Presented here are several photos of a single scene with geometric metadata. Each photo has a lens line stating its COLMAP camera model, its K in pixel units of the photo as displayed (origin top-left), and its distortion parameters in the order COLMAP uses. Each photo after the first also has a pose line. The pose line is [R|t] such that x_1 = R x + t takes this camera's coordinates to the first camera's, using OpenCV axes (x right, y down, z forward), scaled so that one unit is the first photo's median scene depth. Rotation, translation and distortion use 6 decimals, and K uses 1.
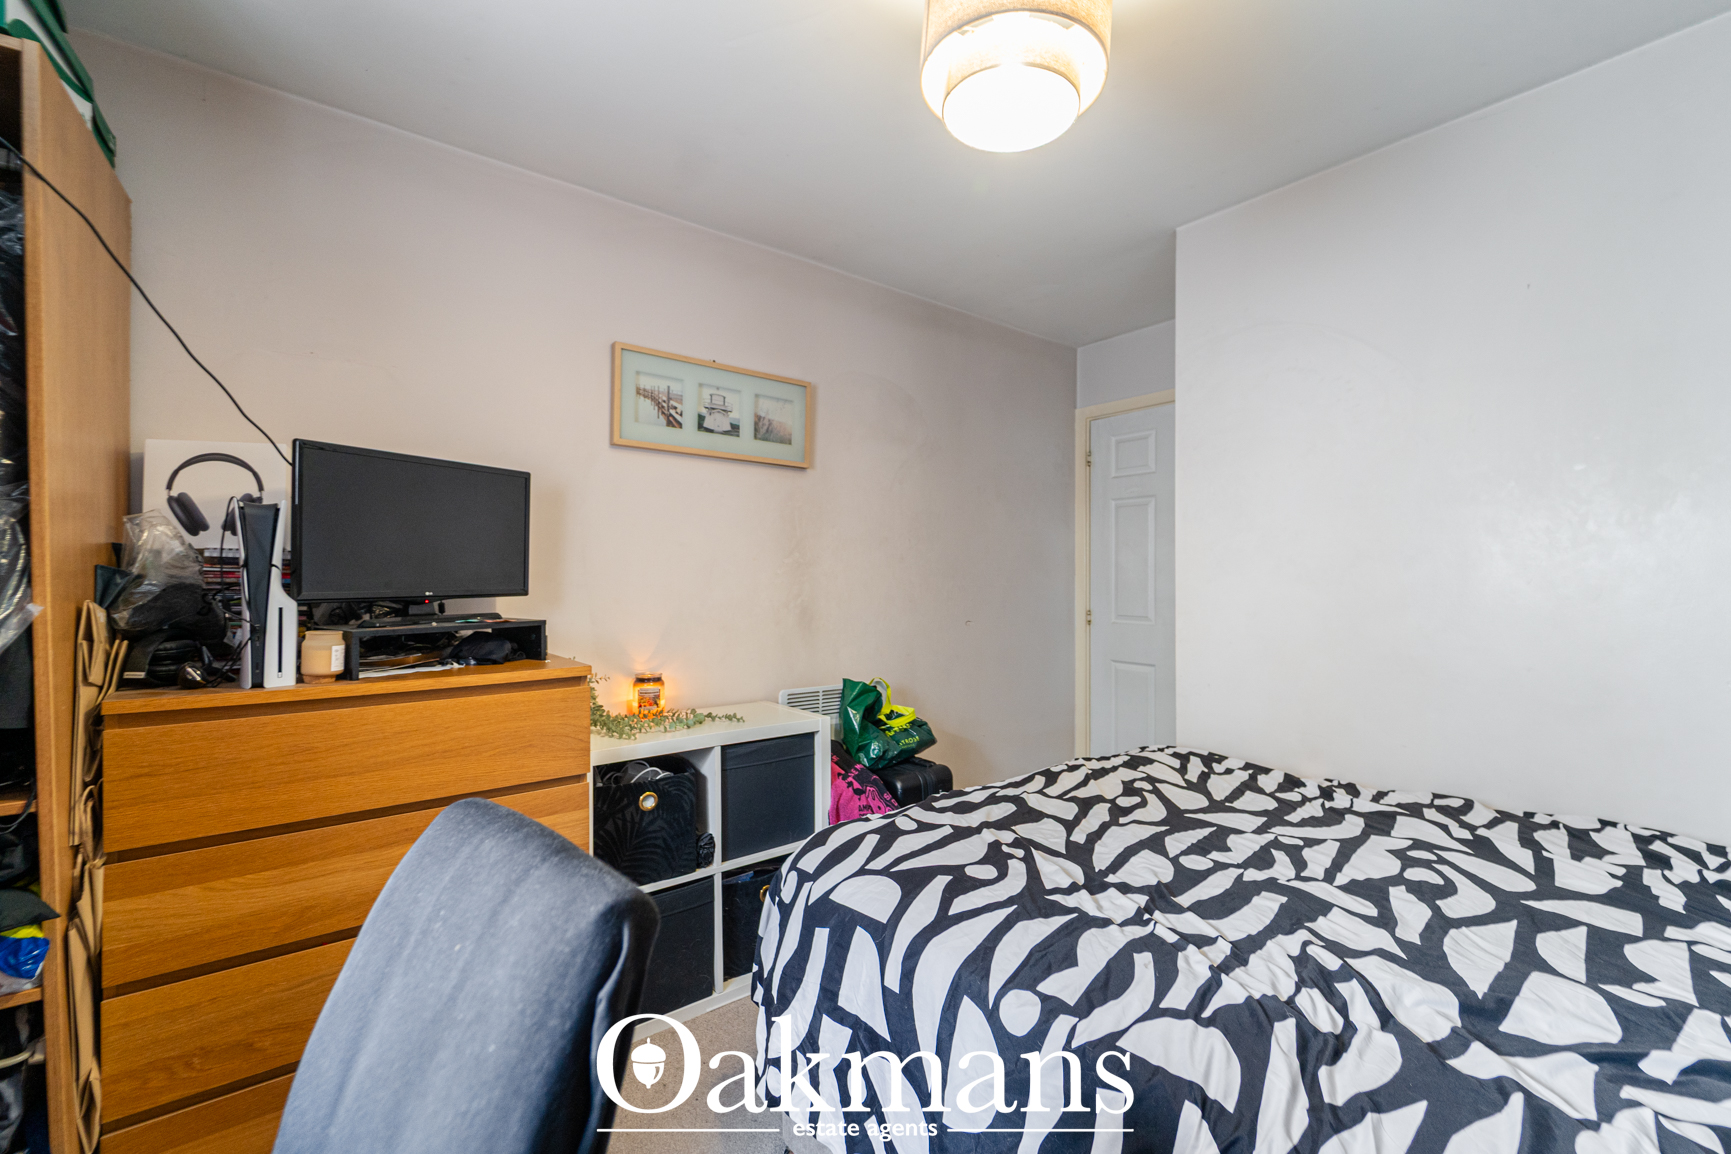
lens RADIAL K [[705.1, 0, 865.5], [0, 705.1, 577.0], [0, 0, 1]] dist [-0.007332, -0.000510]
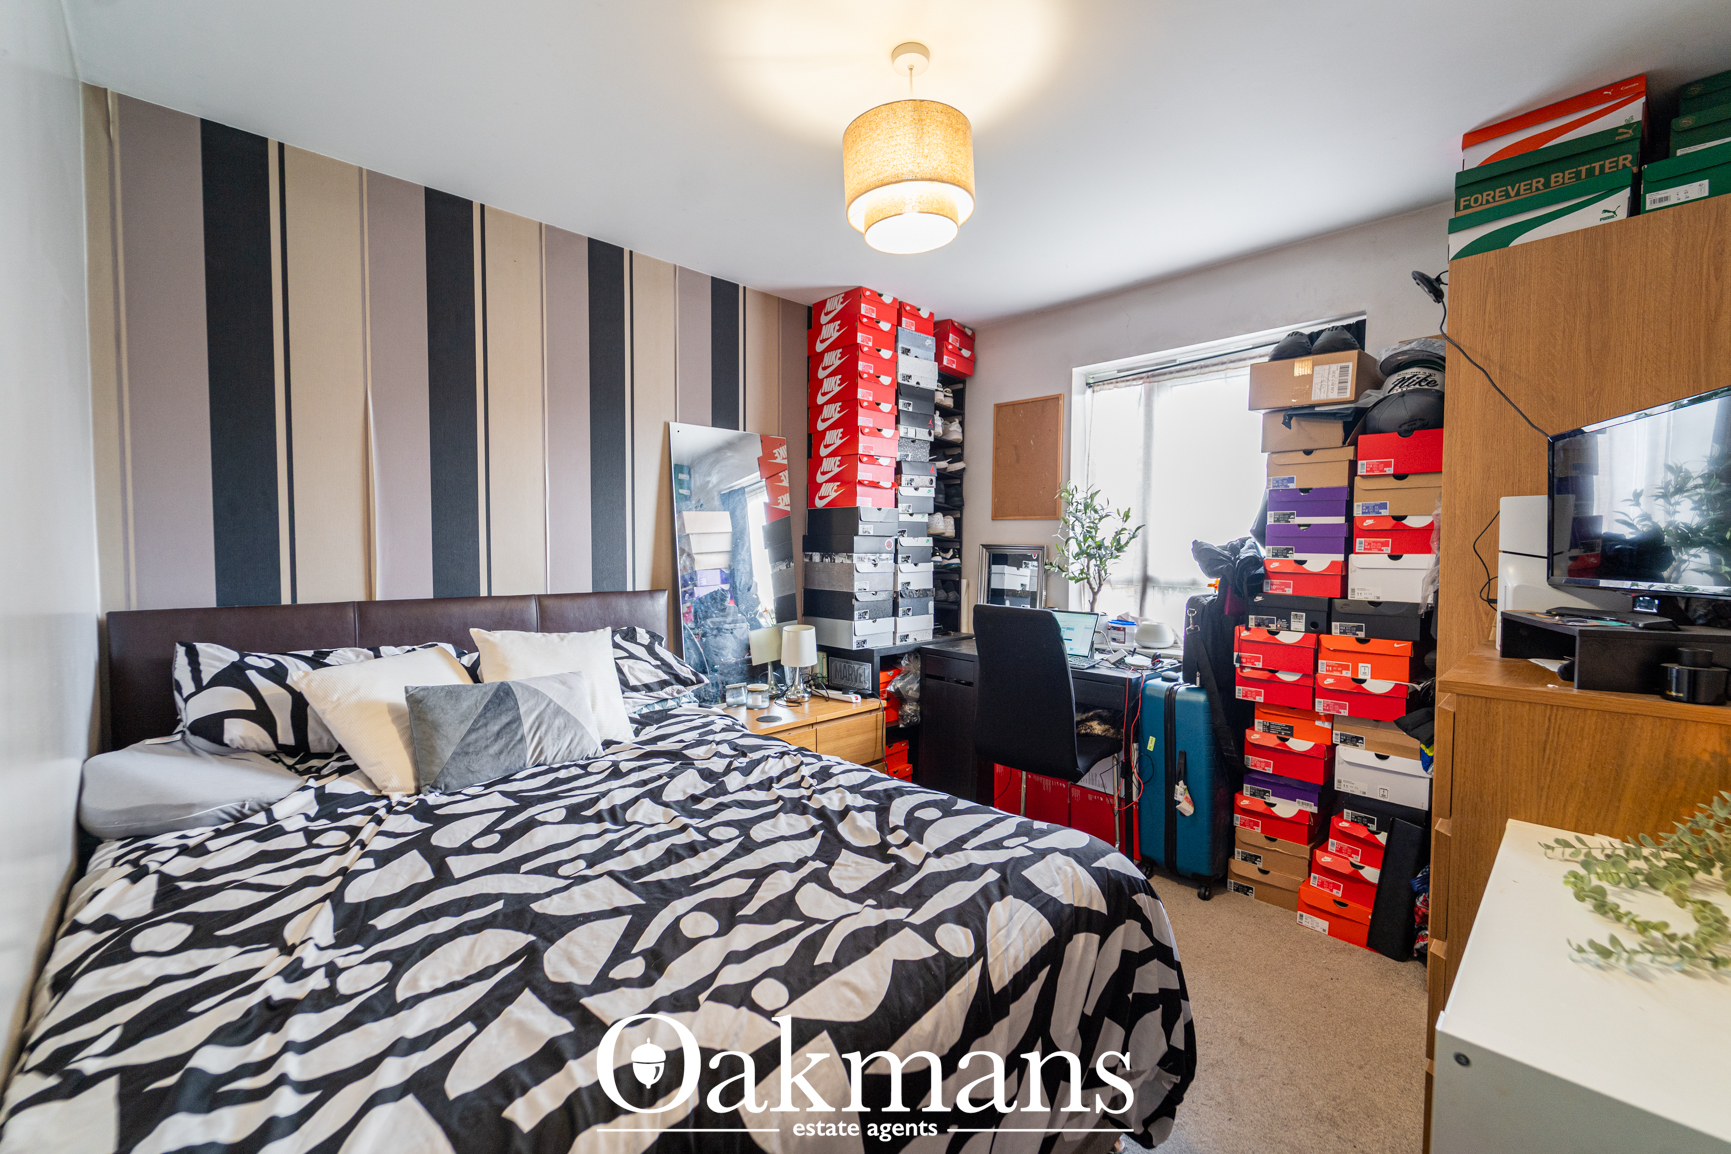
lens RADIAL K [[705.1, 0, 865.5], [0, 705.1, 577.0], [0, 0, 1]] dist [-0.007332, -0.000510]
pose [[-0.996137, -0.008354, -0.087410, 0.341650], [-0.012886, 0.998594, 0.051420, -0.028896], [0.086858, 0.052348, -0.994844, 1.941138]]
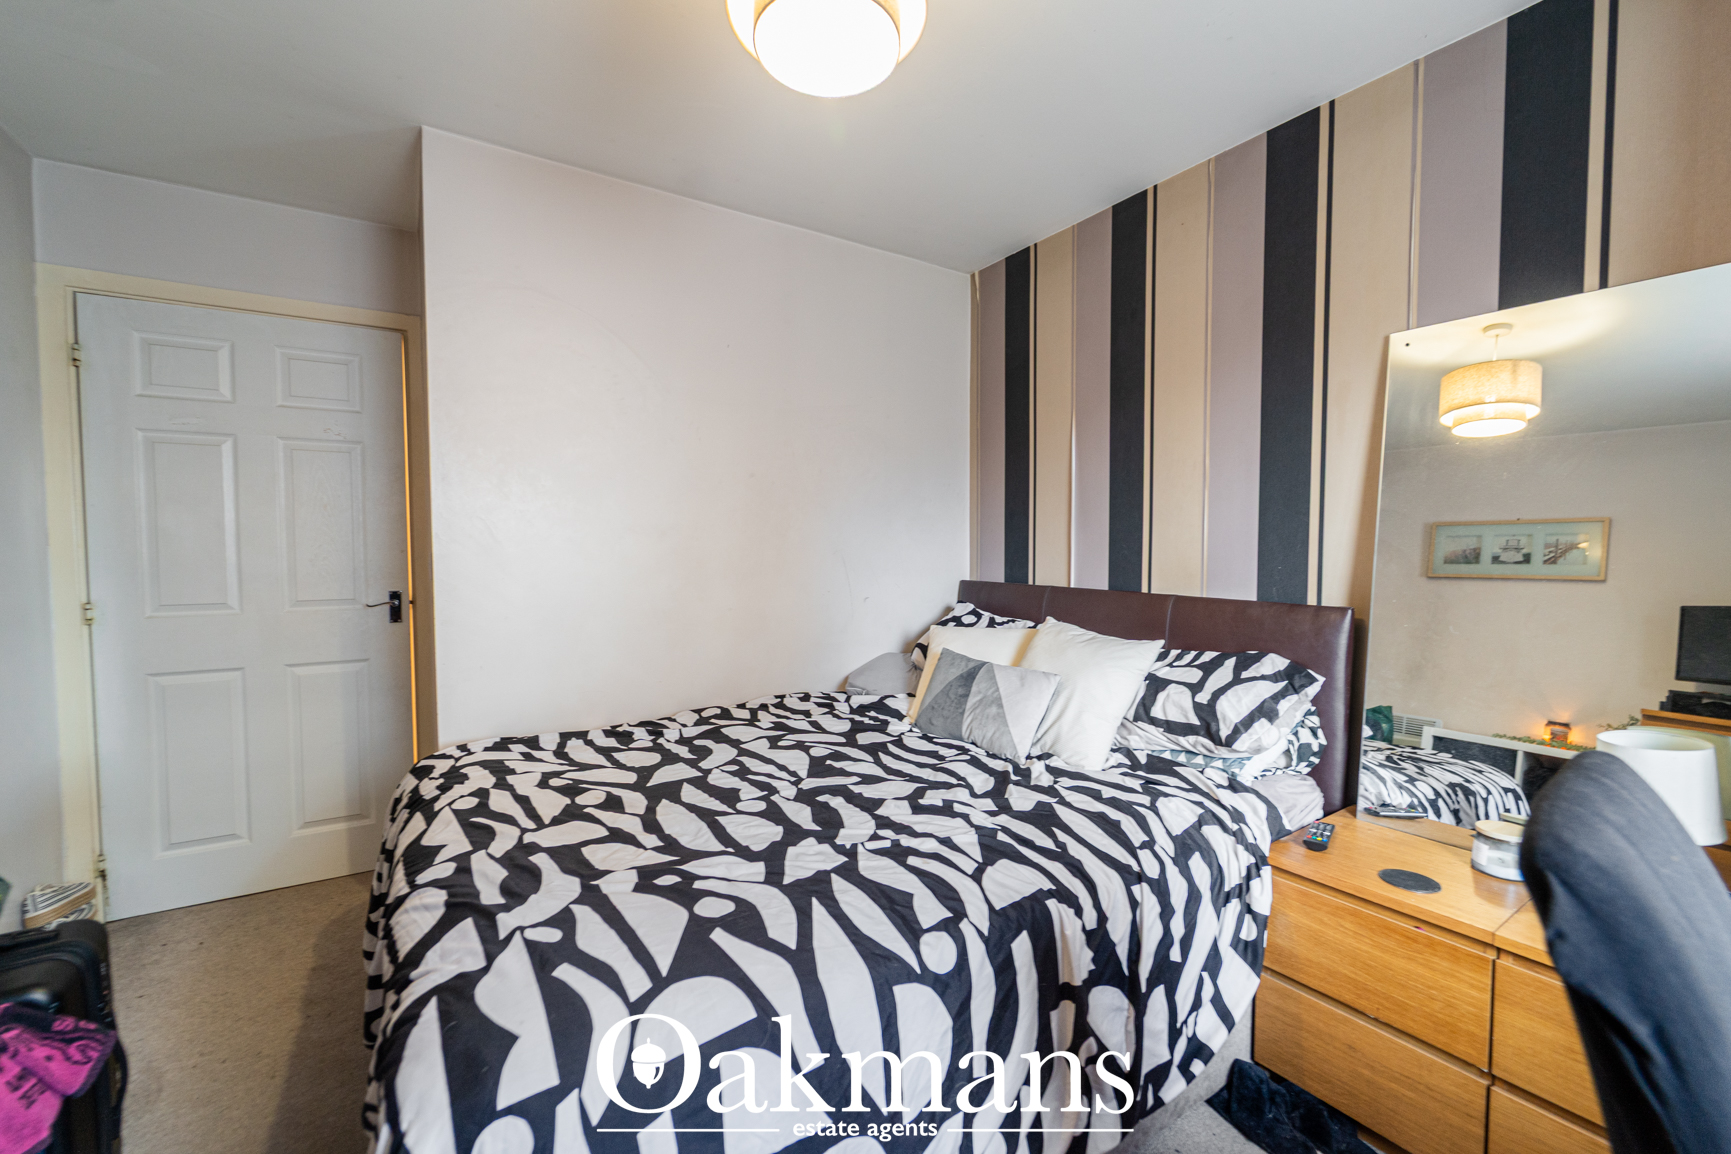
lens RADIAL K [[699.0, 0, 871.2], [0, 699.0, 576.1], [0, 0, 1]] dist [-0.017047, -0.000236]
pose [[0.095566, -0.045570, 0.994379, -0.548383], [0.004795, 0.998961, 0.045320, -0.000532], [-0.995412, 0.000437, 0.095685, 0.675135]]
